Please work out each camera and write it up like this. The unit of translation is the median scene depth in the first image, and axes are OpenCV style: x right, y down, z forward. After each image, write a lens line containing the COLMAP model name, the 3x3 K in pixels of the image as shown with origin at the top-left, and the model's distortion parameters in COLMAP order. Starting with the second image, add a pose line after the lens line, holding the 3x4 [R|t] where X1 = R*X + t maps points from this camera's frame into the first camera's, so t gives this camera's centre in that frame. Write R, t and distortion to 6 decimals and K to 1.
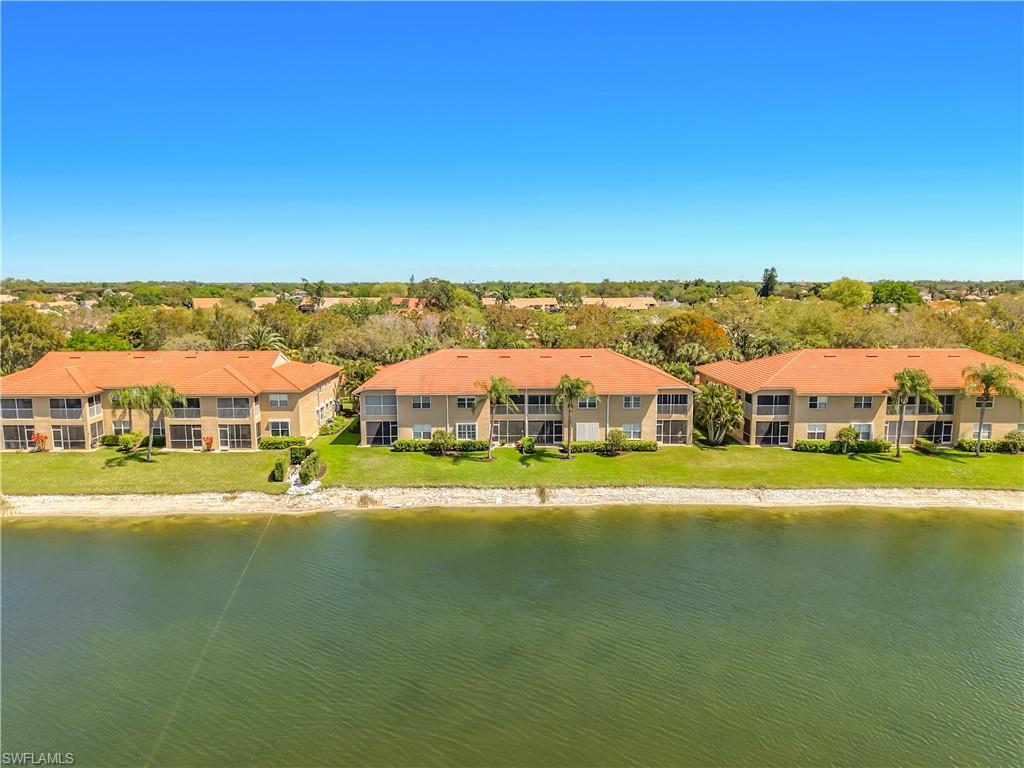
lens RADIAL K [[716.2, 0, 507.4], [0, 716.2, 381.9], [0, 0, 1]] dist [0.004490, -0.006029]
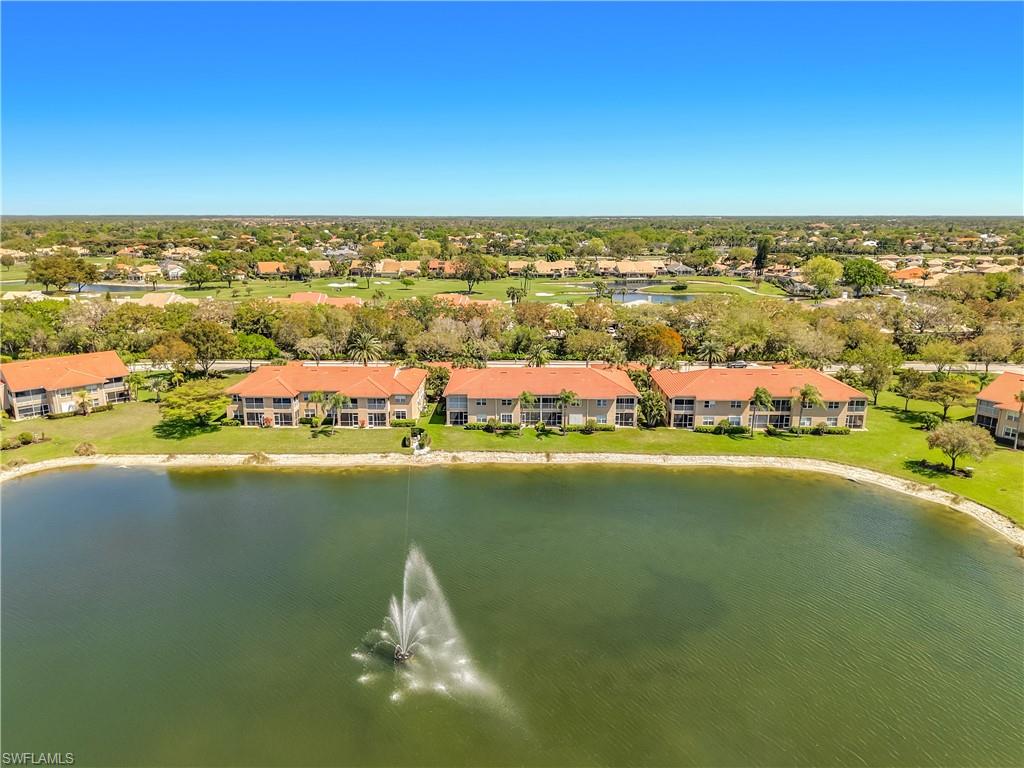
lens RADIAL K [[695.3, 0, 507.2], [0, 695.3, 384.4], [0, 0, 1]] dist [0.076513, -0.091468]
pose [[0.999429, 0.010355, -0.032174, -0.001909], [-0.007199, 0.995289, 0.096687, -0.180896], [0.033024, -0.096400, 0.994795, -0.702240]]
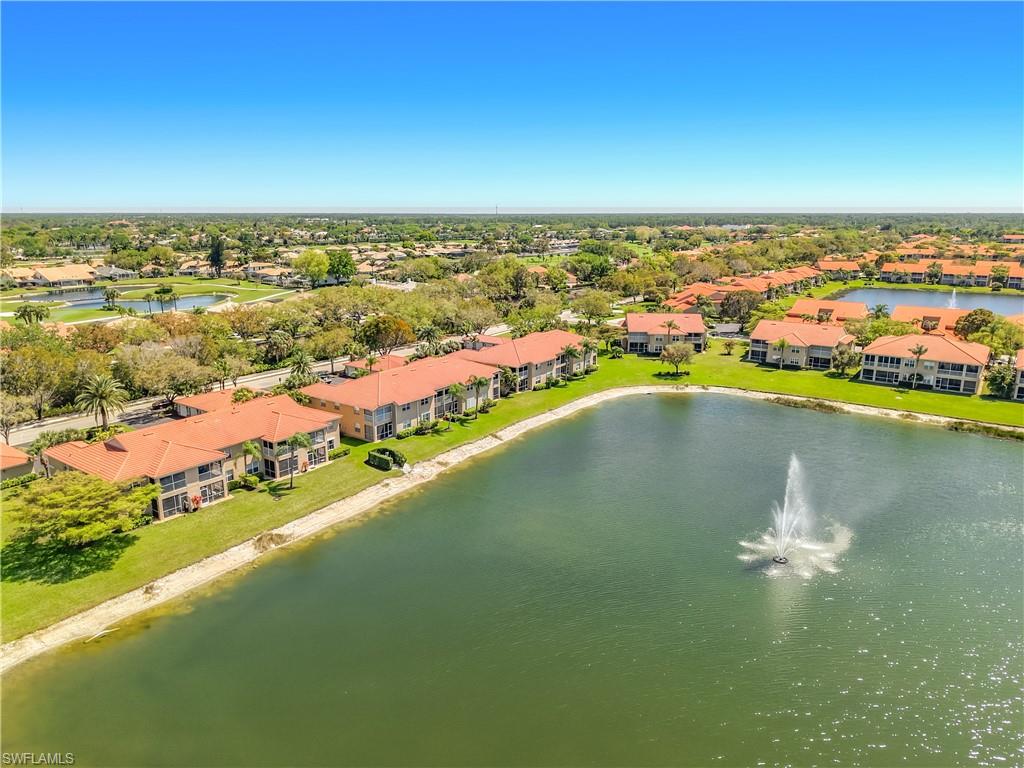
lens RADIAL K [[695.3, 0, 507.2], [0, 695.3, 384.4], [0, 0, 1]] dist [0.076513, -0.091468]
pose [[0.602388, -0.190403, 0.775162, -1.234060], [0.113398, 0.981697, 0.153011, -0.246036], [-0.790107, -0.004270, 0.612954, -0.189816]]
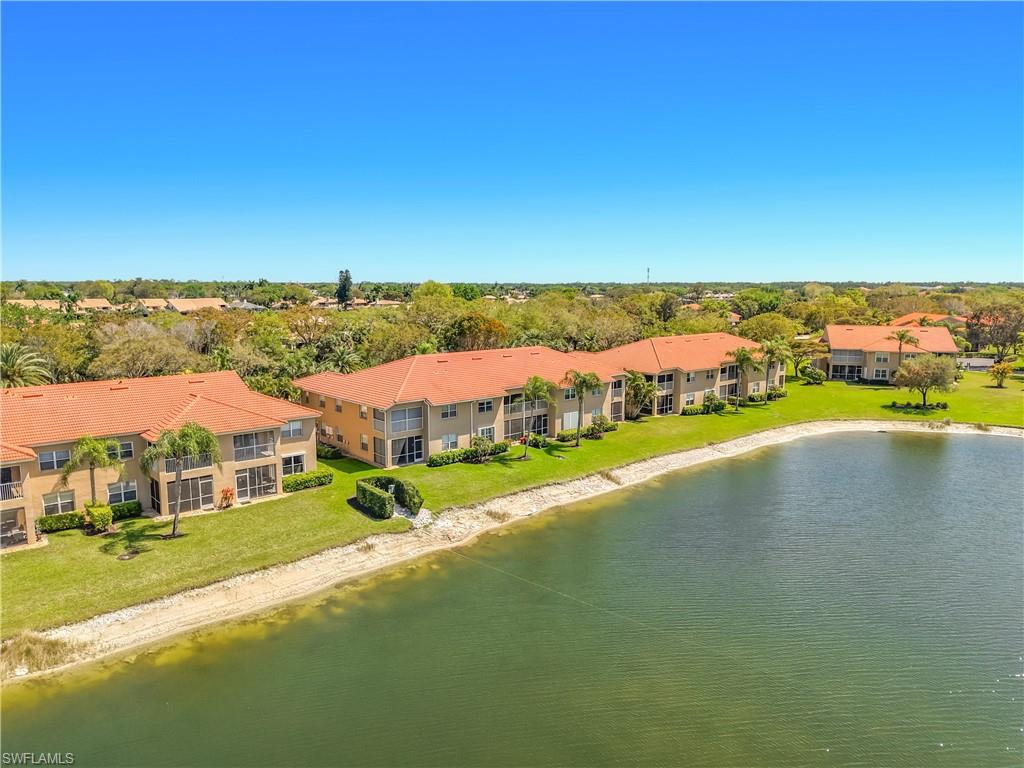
lens RADIAL K [[702.6, 0, 512.0], [0, 702.6, 384.0], [0, 0, 1]] dist [0.054122, -0.091141]
pose [[0.751461, -0.088295, 0.653843, -0.664322], [0.085315, 0.995689, 0.036405, -0.034106], [-0.654238, 0.028426, 0.755754, 0.239021]]
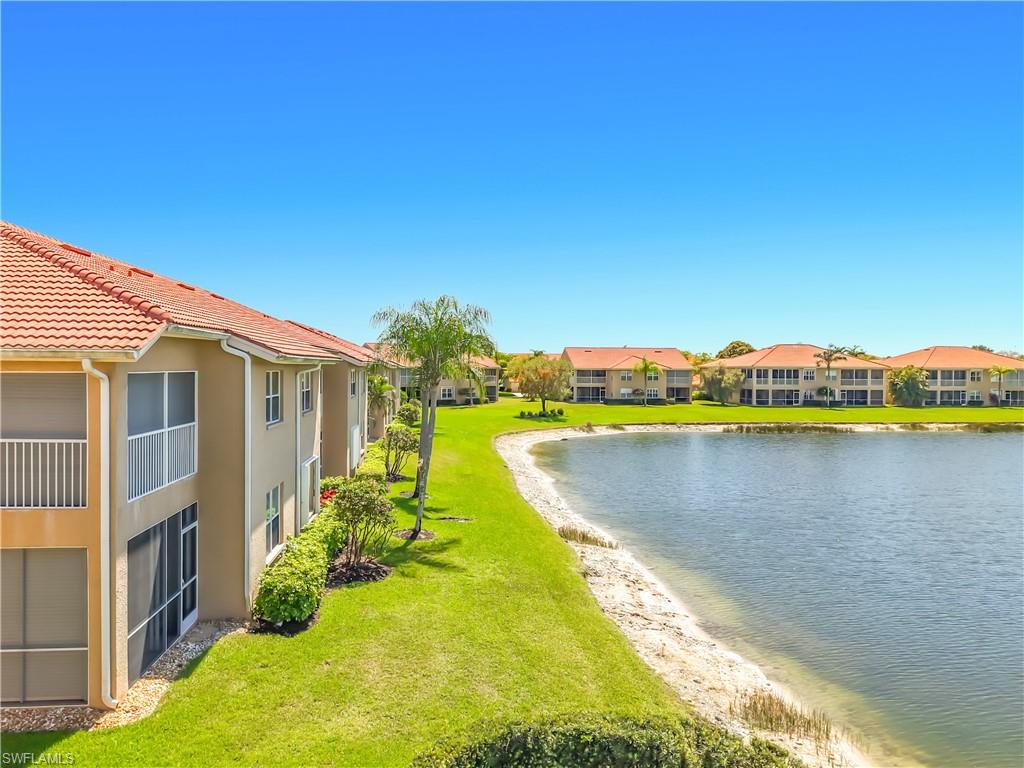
lens RADIAL K [[703.3, 0, 506.5], [0, 703.3, 385.4], [0, 0, 1]] dist [0.097870, -0.134686]
pose [[-0.090360, -0.023627, 0.995629, -0.368463], [0.133042, 0.990472, 0.035579, 0.027234], [-0.986983, 0.135676, -0.086355, 0.940957]]
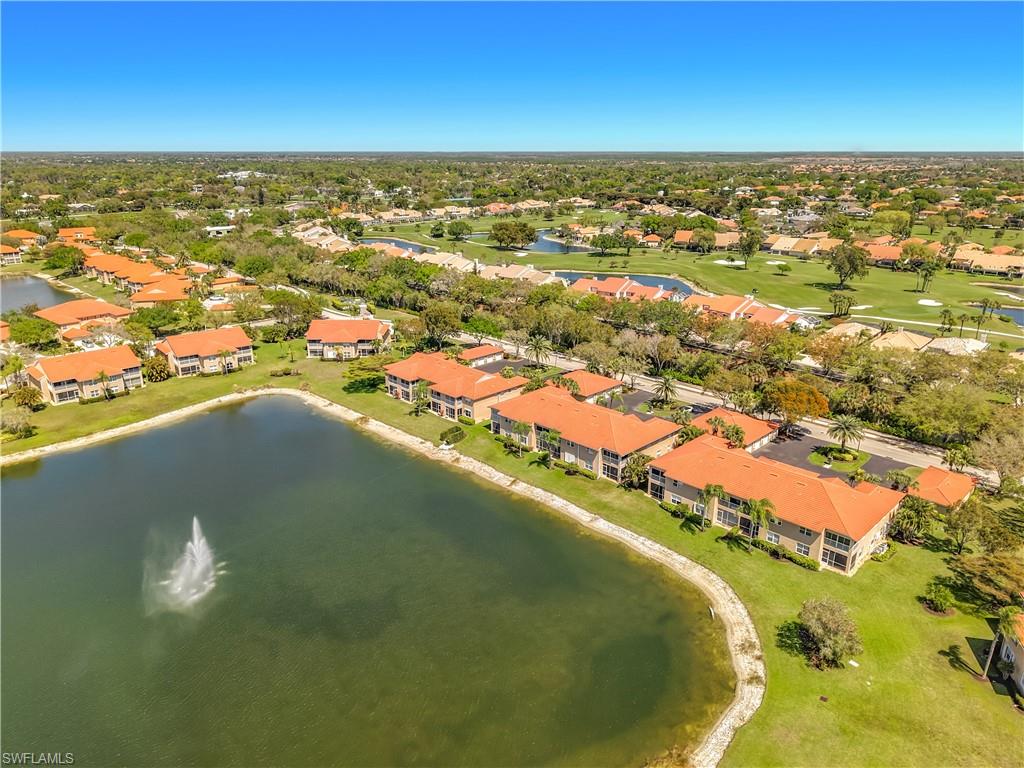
lens RADIAL K [[703.3, 0, 506.5], [0, 703.3, 385.4], [0, 0, 1]] dist [0.097870, -0.134686]
pose [[0.694104, 0.232088, -0.681436, 1.232957], [-0.104178, 0.969023, 0.223922, -0.521949], [0.712296, -0.084434, 0.696782, -0.408826]]
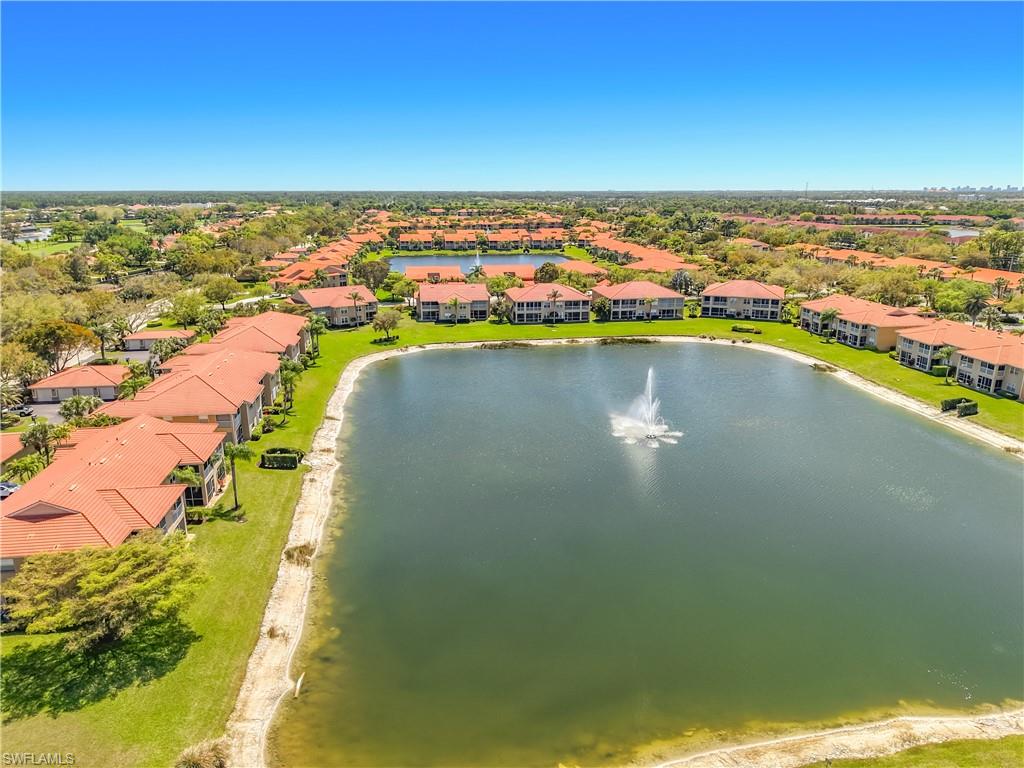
lens RADIAL K [[695.3, 0, 507.2], [0, 695.3, 384.4], [0, 0, 1]] dist [0.076513, -0.091468]
pose [[-0.117977, -0.266403, 0.956614, -1.597164], [0.141375, 0.949023, 0.281724, -0.354892], [-0.982901, 0.168479, -0.074301, 0.566734]]
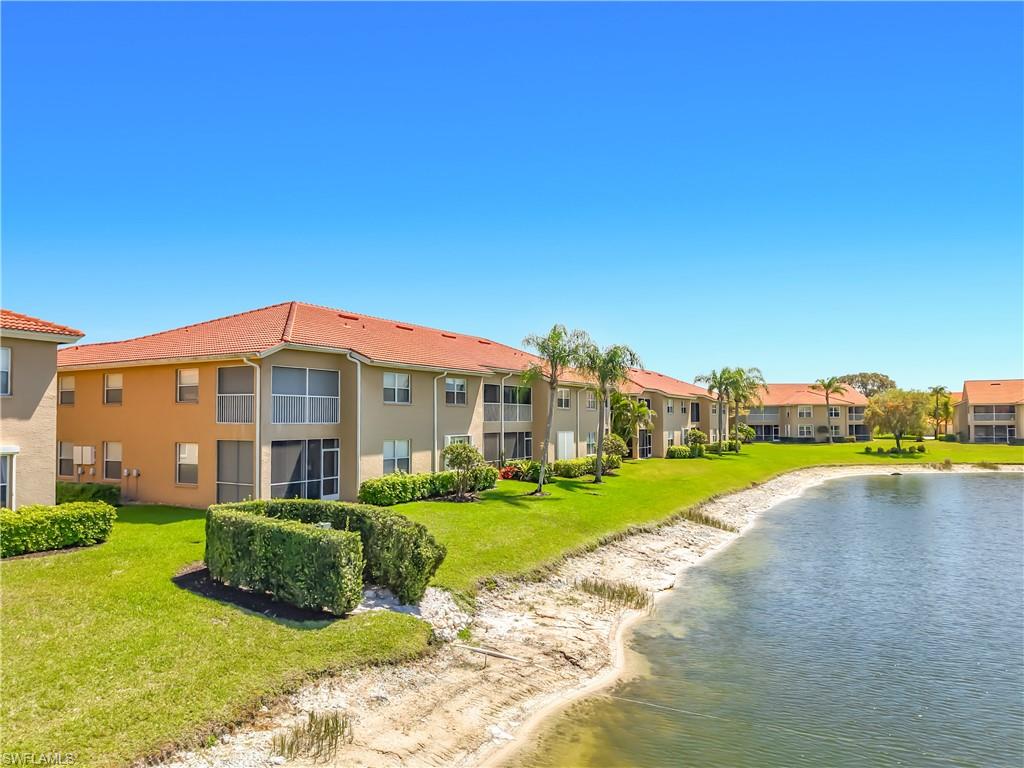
lens RADIAL K [[703.8, 0, 512.1], [0, 703.8, 400.5], [0, 0, 1]] dist [-0.000423, 0.001457]
pose [[0.500383, 0.024718, 0.865451, -0.447681], [0.124916, 0.987073, -0.100415, 0.087020], [-0.856746, 0.158355, 0.490827, 0.735596]]
